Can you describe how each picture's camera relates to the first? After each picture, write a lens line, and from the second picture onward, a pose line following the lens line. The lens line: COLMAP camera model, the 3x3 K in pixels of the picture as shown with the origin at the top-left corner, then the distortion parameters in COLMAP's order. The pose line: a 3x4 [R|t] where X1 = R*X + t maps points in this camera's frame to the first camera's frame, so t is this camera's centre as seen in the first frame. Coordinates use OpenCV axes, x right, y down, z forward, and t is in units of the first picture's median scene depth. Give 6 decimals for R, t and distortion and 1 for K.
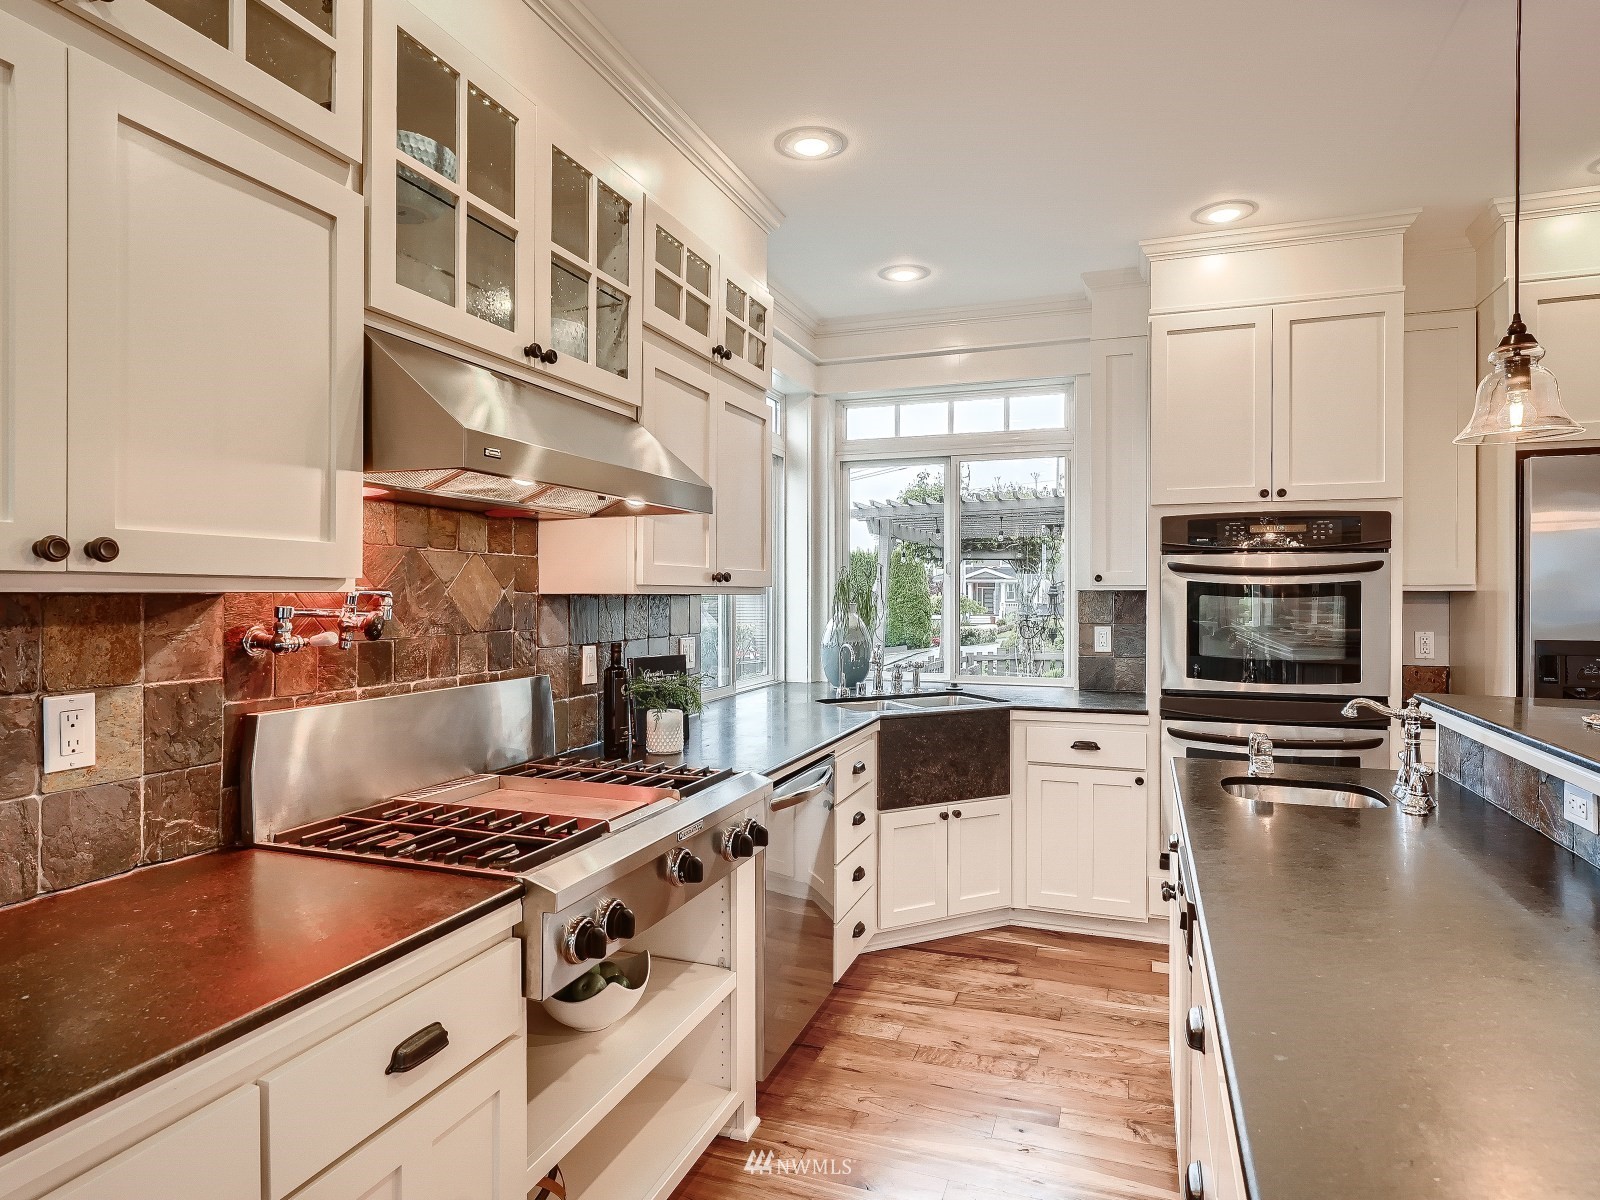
lens RADIAL K [[921.4, 0, 798.1], [0, 921.4, 592.0], [0, 0, 1]] dist [-0.000347, -0.000547]
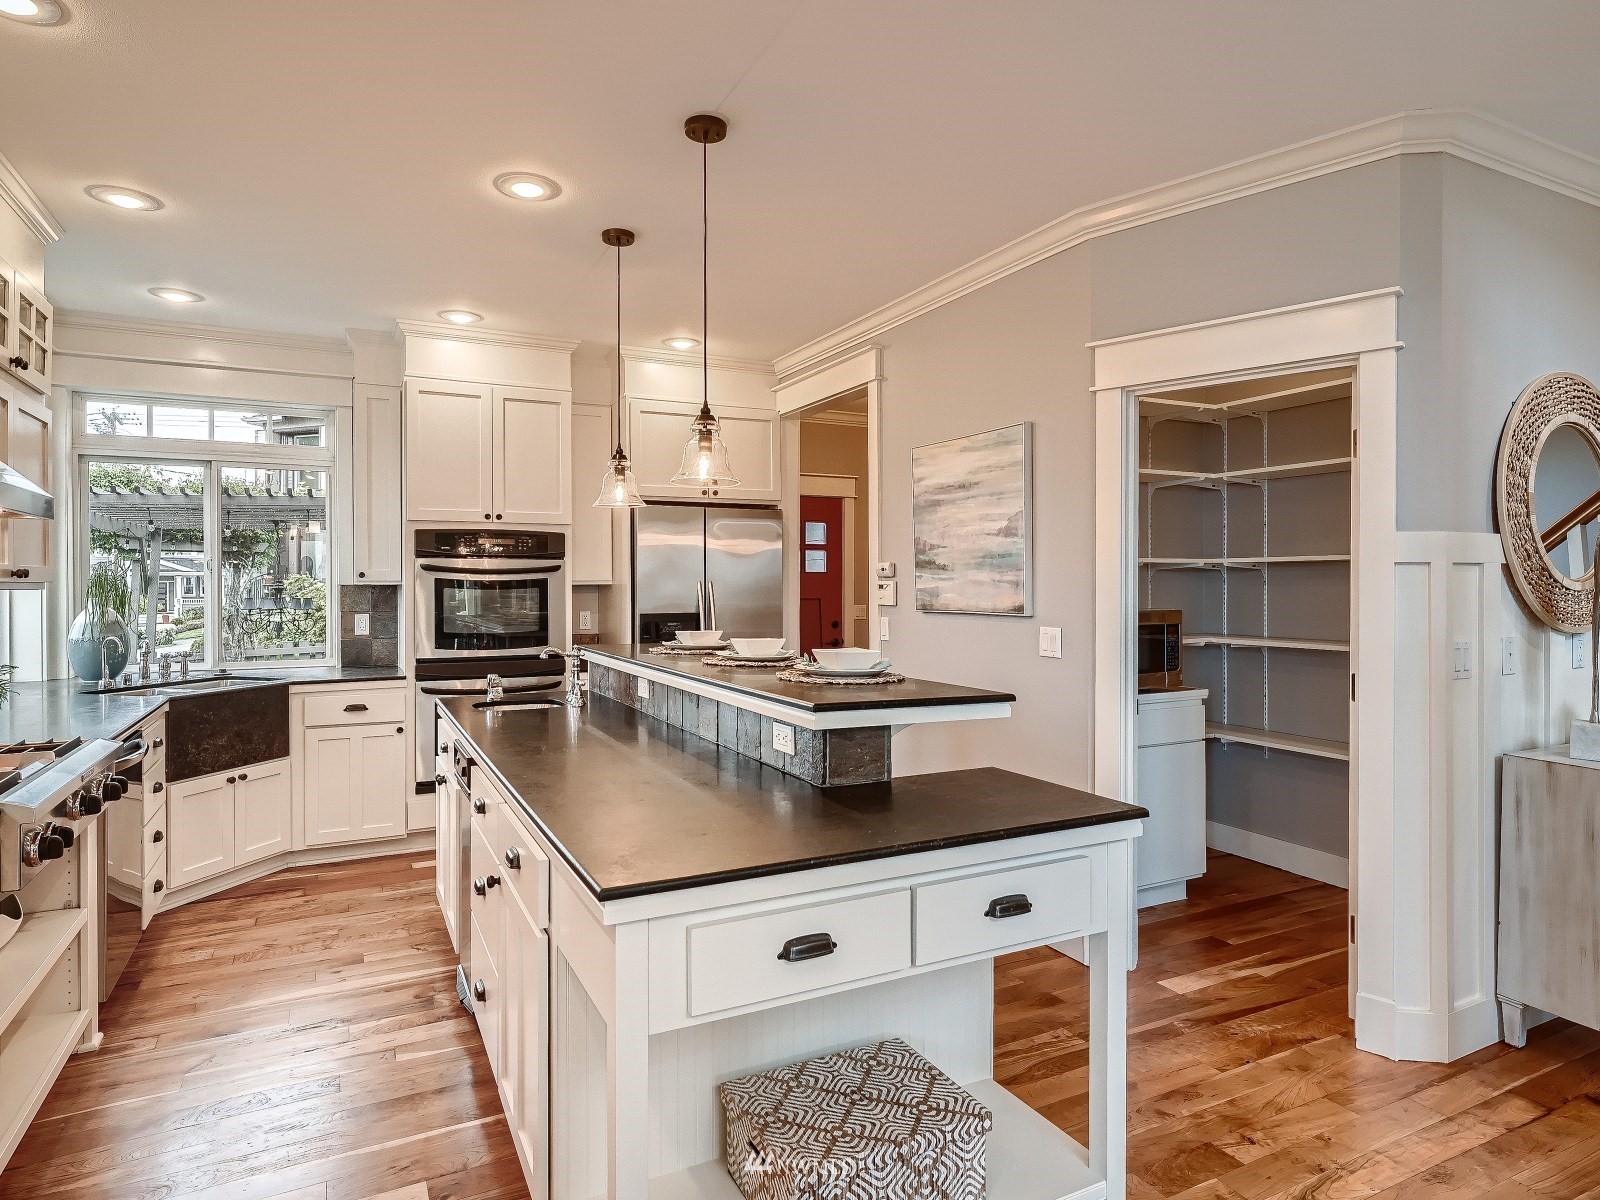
lens RADIAL K [[921.4, 0, 798.1], [0, 921.4, 592.0], [0, 0, 1]] dist [-0.000347, -0.000547]
pose [[0.683861, -0.008666, 0.729560, -0.200641], [0.003760, 0.999958, 0.008354, -0.000264], [-0.729602, -0.002970, 0.683865, -0.316175]]
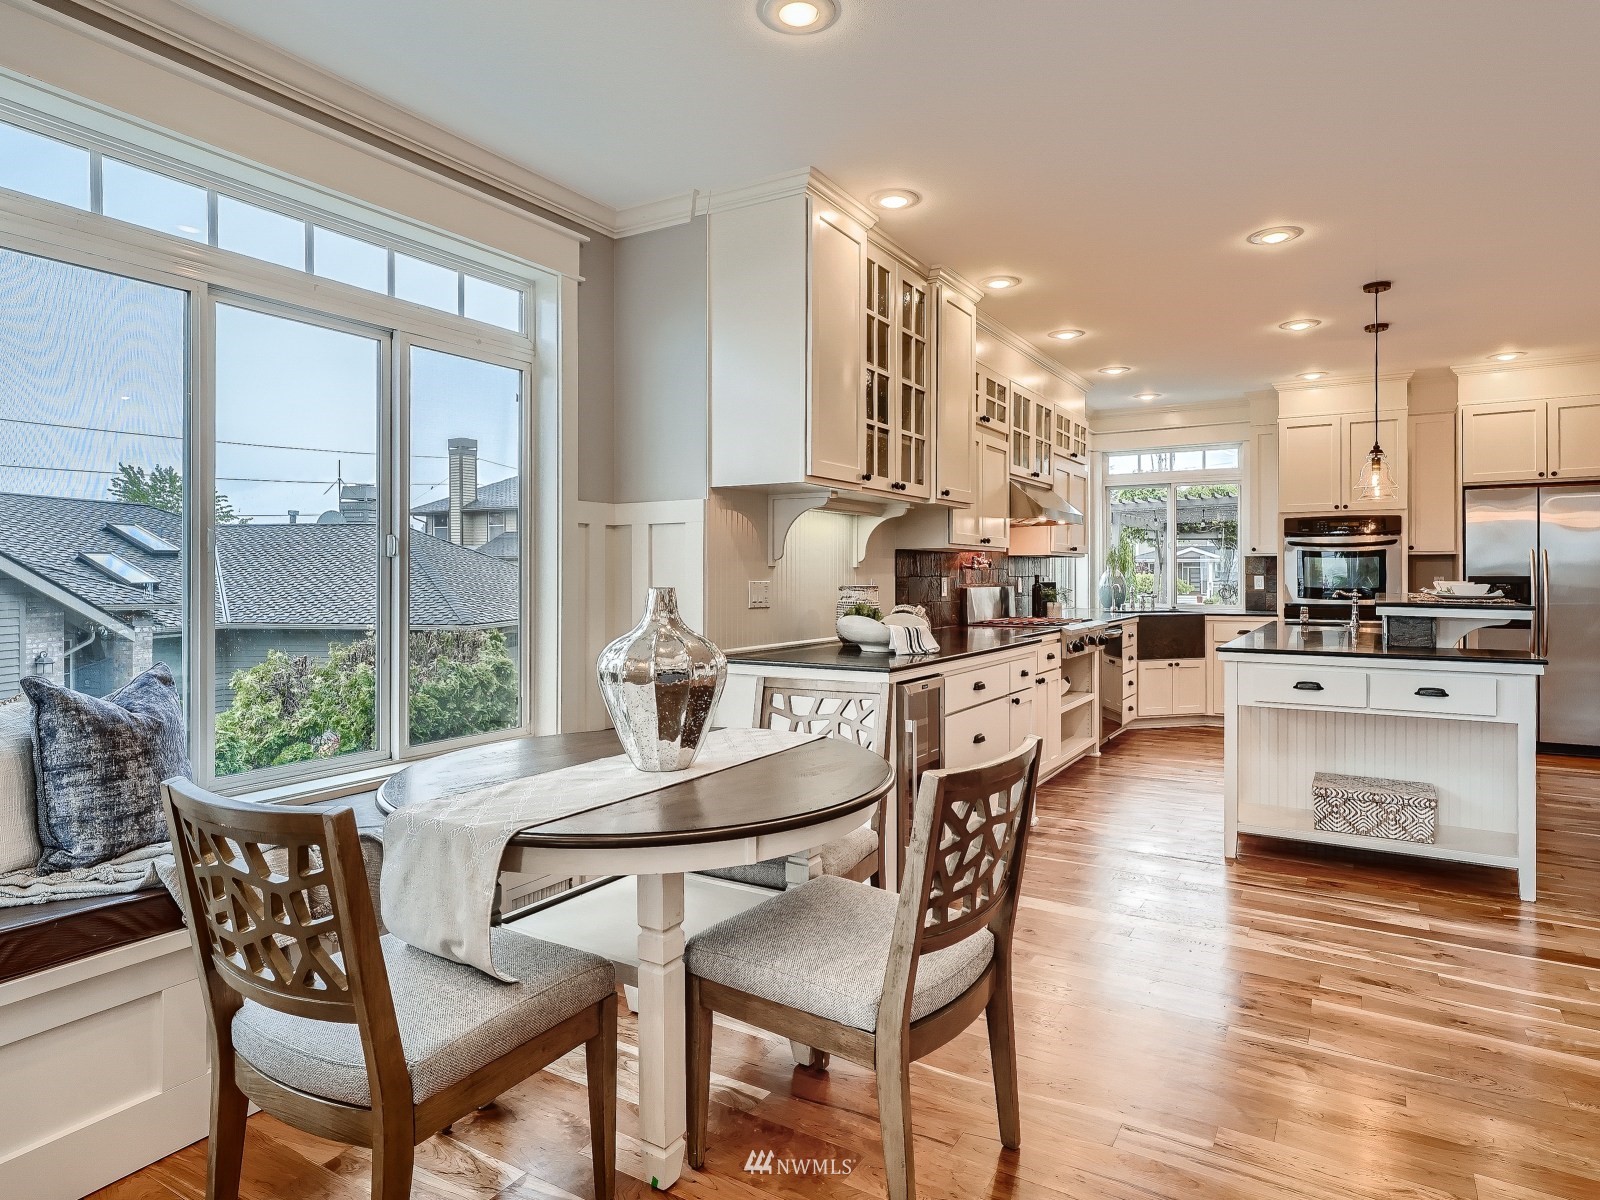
lens RADIAL K [[939.9, 0, 785.1], [0, 939.9, 573.5], [0, 0, 1]] dist [0.000187, 0.000117]
pose [[0.978562, -0.002635, -0.205936, -0.257306], [0.002410, 0.999996, -0.001345, 0.039814], [0.205939, 0.000820, 0.978565, -1.262872]]
